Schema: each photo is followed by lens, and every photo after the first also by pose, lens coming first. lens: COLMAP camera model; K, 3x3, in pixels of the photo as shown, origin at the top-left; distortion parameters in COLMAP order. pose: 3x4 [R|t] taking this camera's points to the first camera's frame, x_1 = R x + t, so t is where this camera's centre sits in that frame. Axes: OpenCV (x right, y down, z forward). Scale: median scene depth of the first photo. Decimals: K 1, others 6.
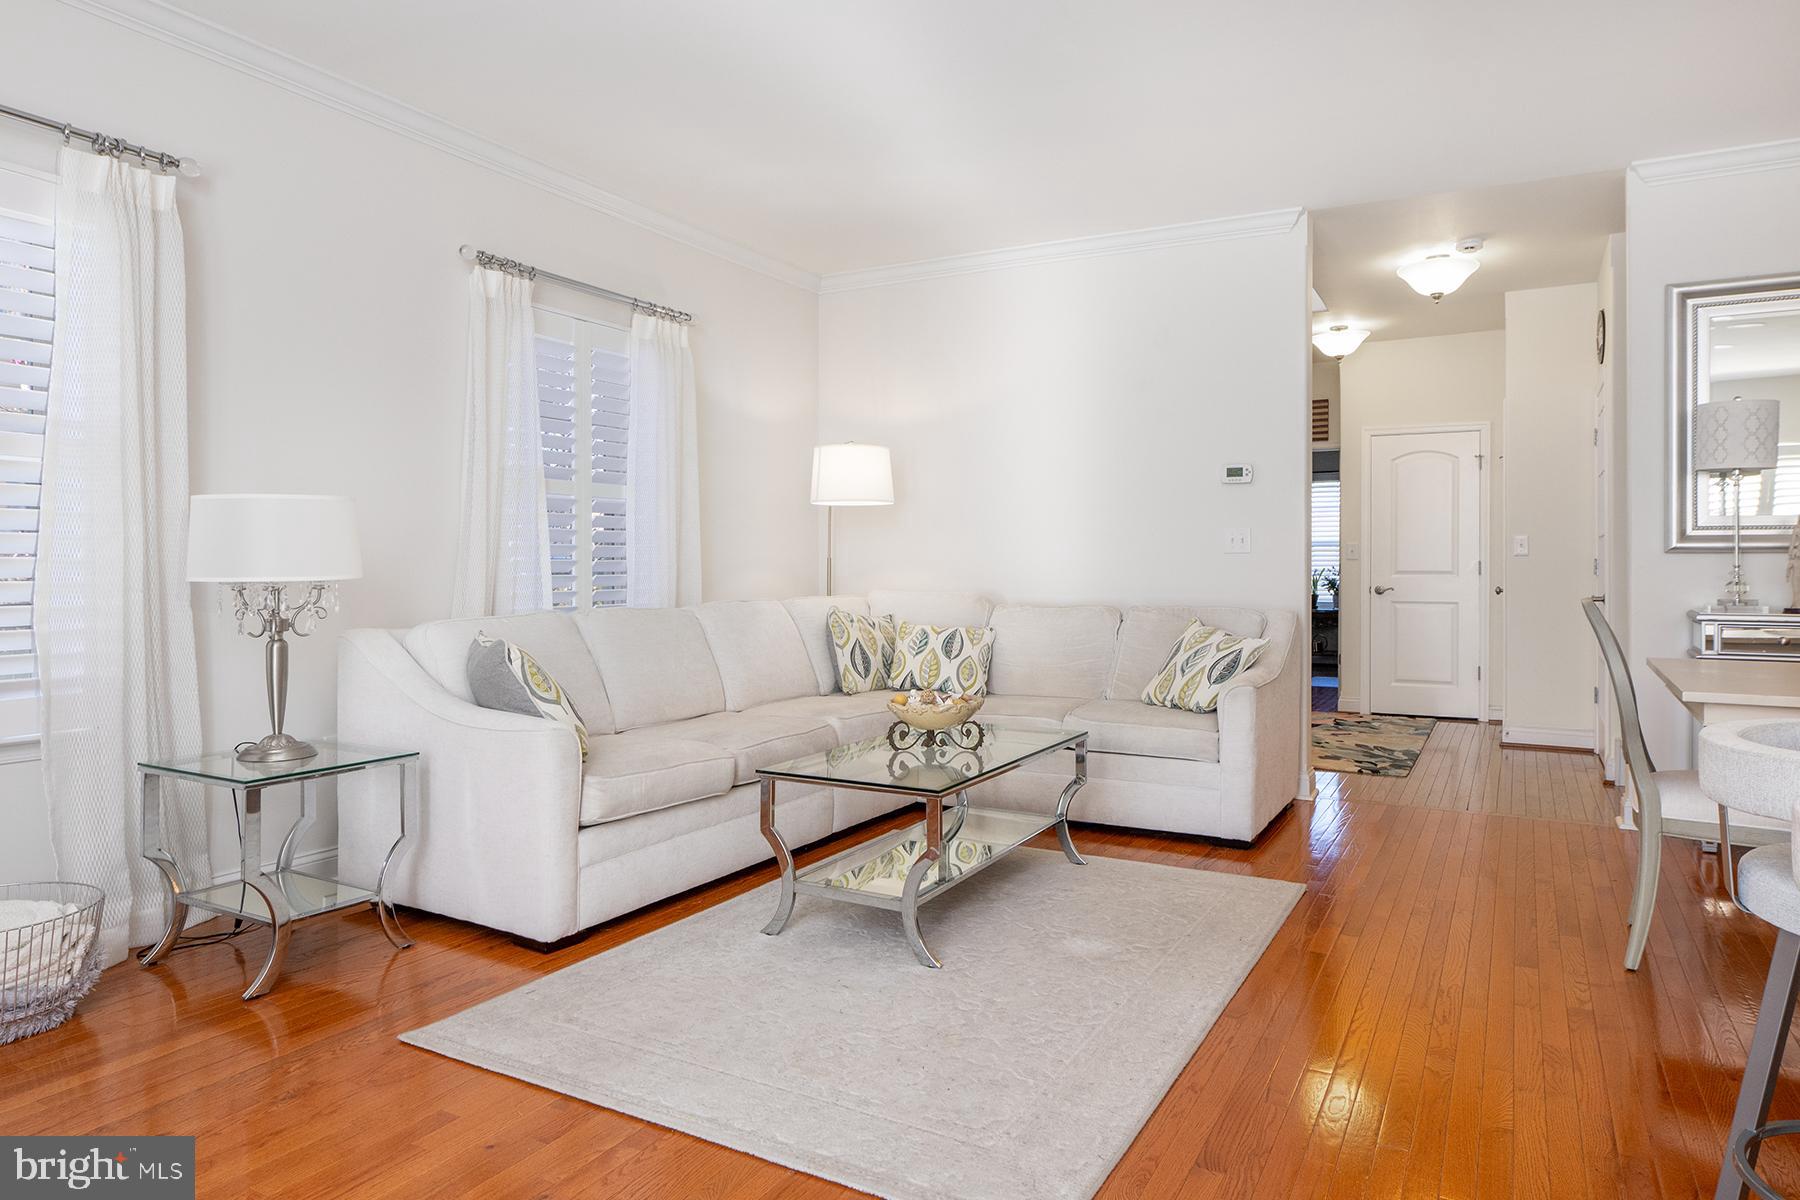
lens RADIAL K [[1114.0, 0, 910.6], [0, 1114.0, 573.0], [0, 0, 1]] dist [0.000604, 0.000238]
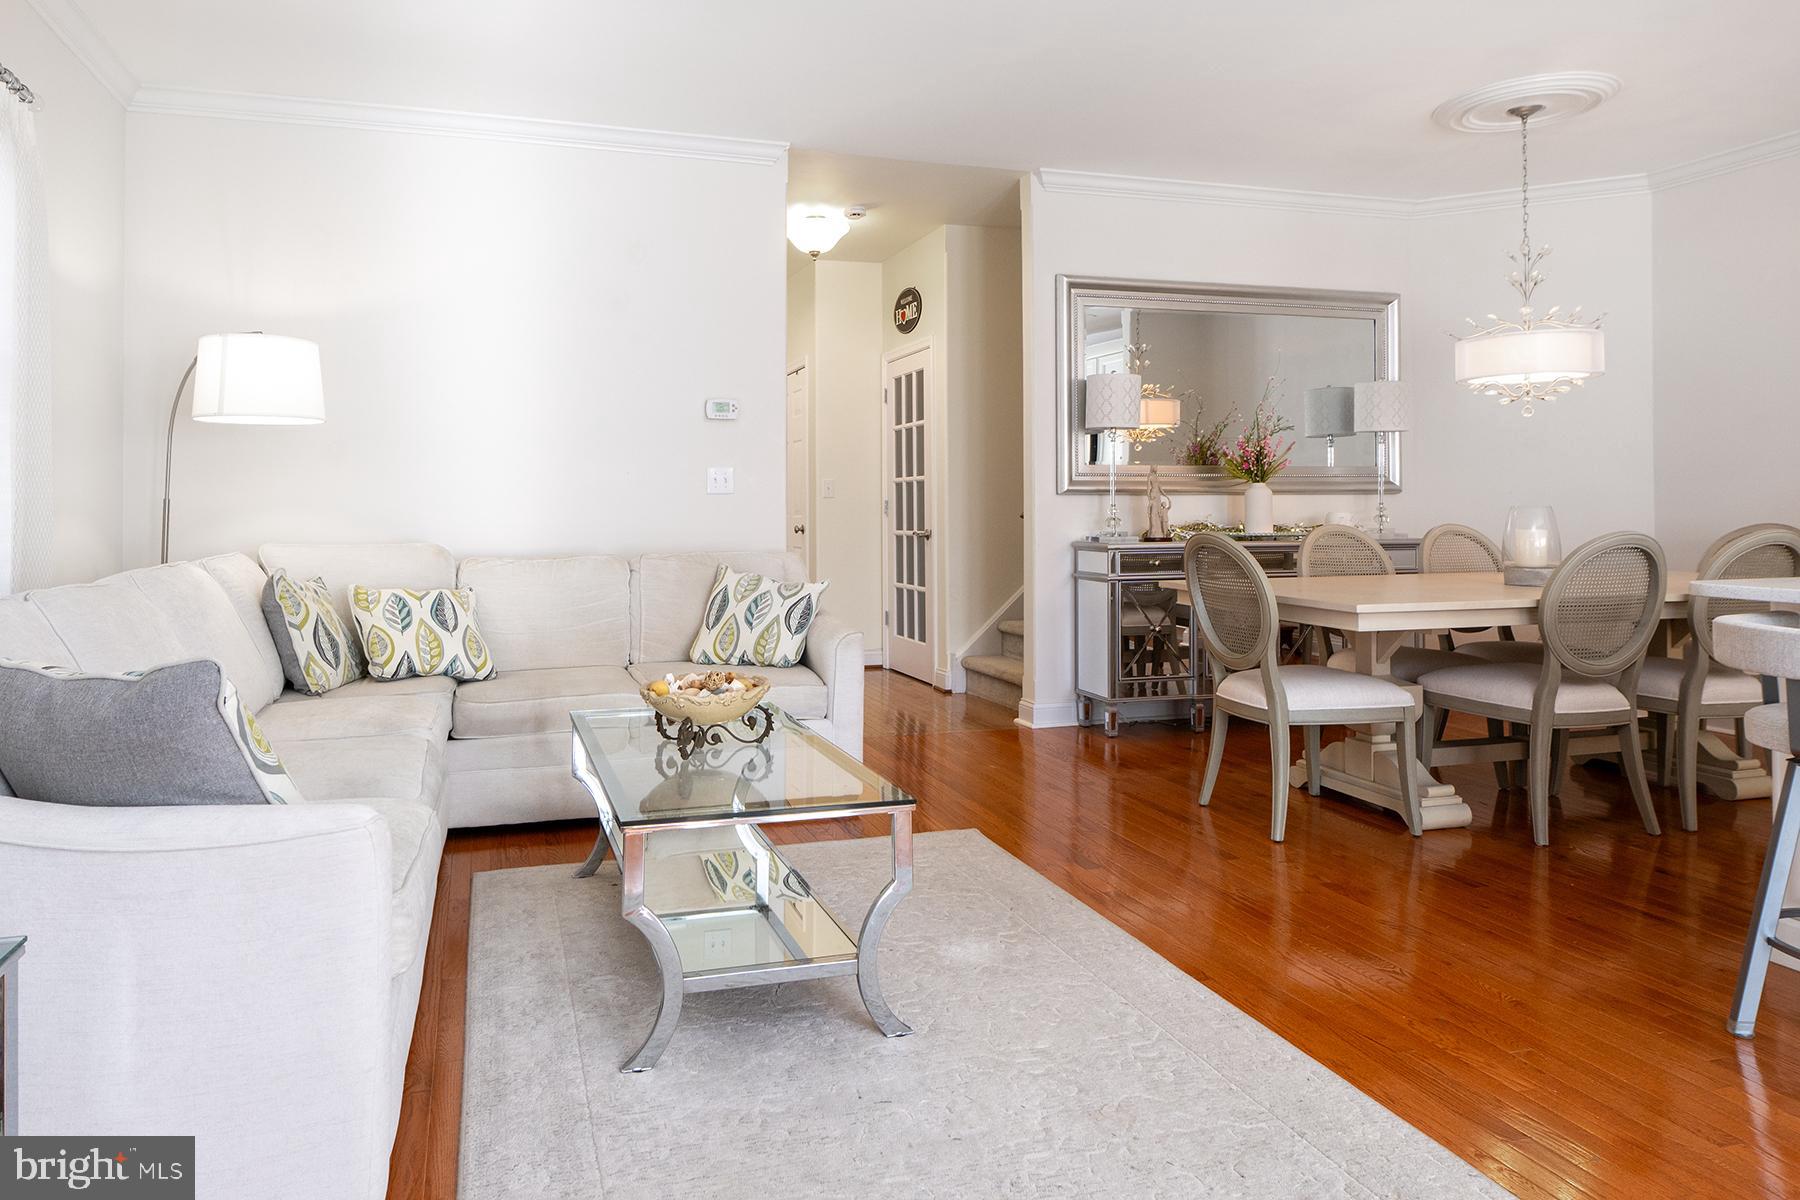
lens RADIAL K [[1114.0, 0, 836.7], [0, 1114.0, 492.8], [0, 0, 1]] dist [0.000604, 0.000238]
pose [[0.715229, 0.004623, 0.698875, -0.307194], [0.010357, 0.999798, -0.017212, -0.001539], [-0.698813, 0.019549, 0.715037, 0.271974]]
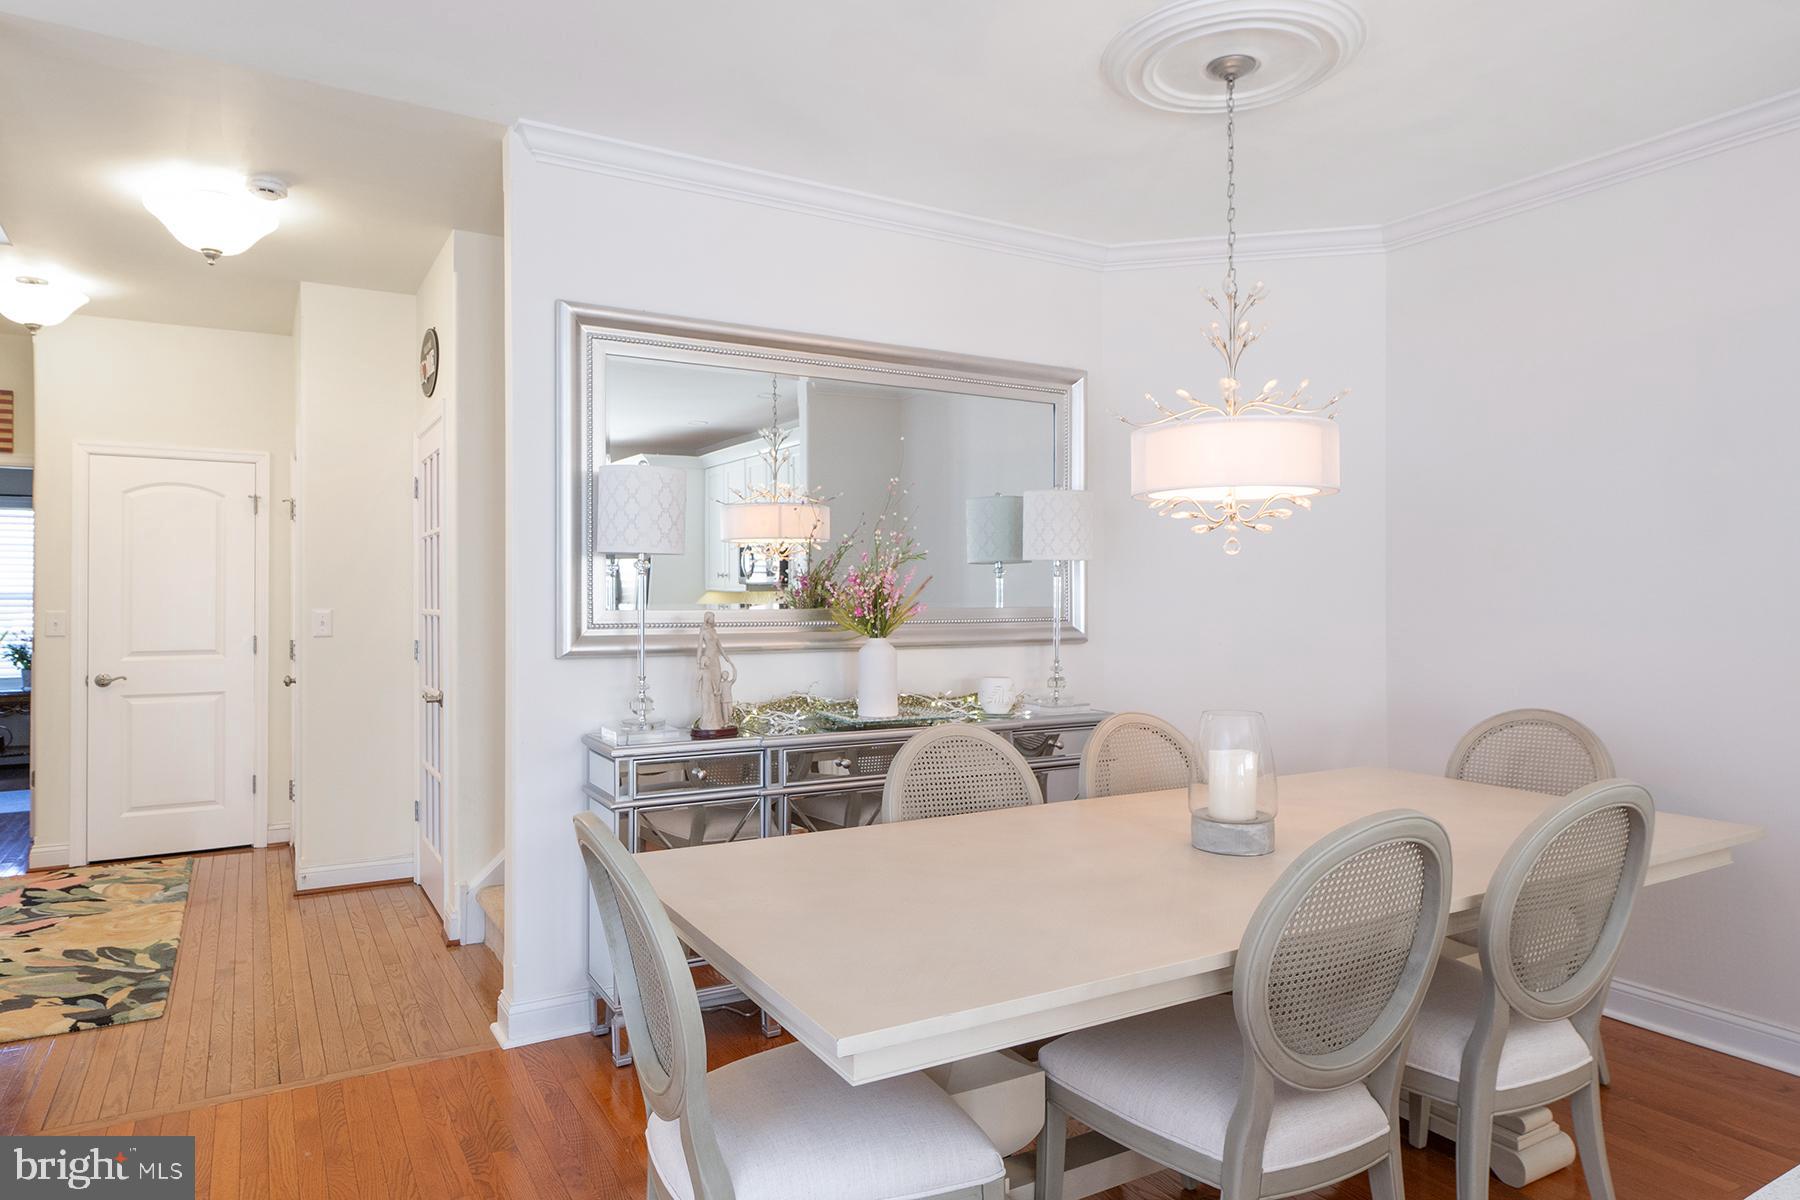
lens RADIAL K [[1114.0, 0, 923.1], [0, 1114.0, 588.2], [0, 0, 1]] dist [0.000604, 0.000238]
pose [[0.505069, 0.006560, 0.863054, 0.143151], [0.007934, 0.999894, -0.012243, -0.048994], [-0.863043, 0.013031, 0.504963, 0.371984]]
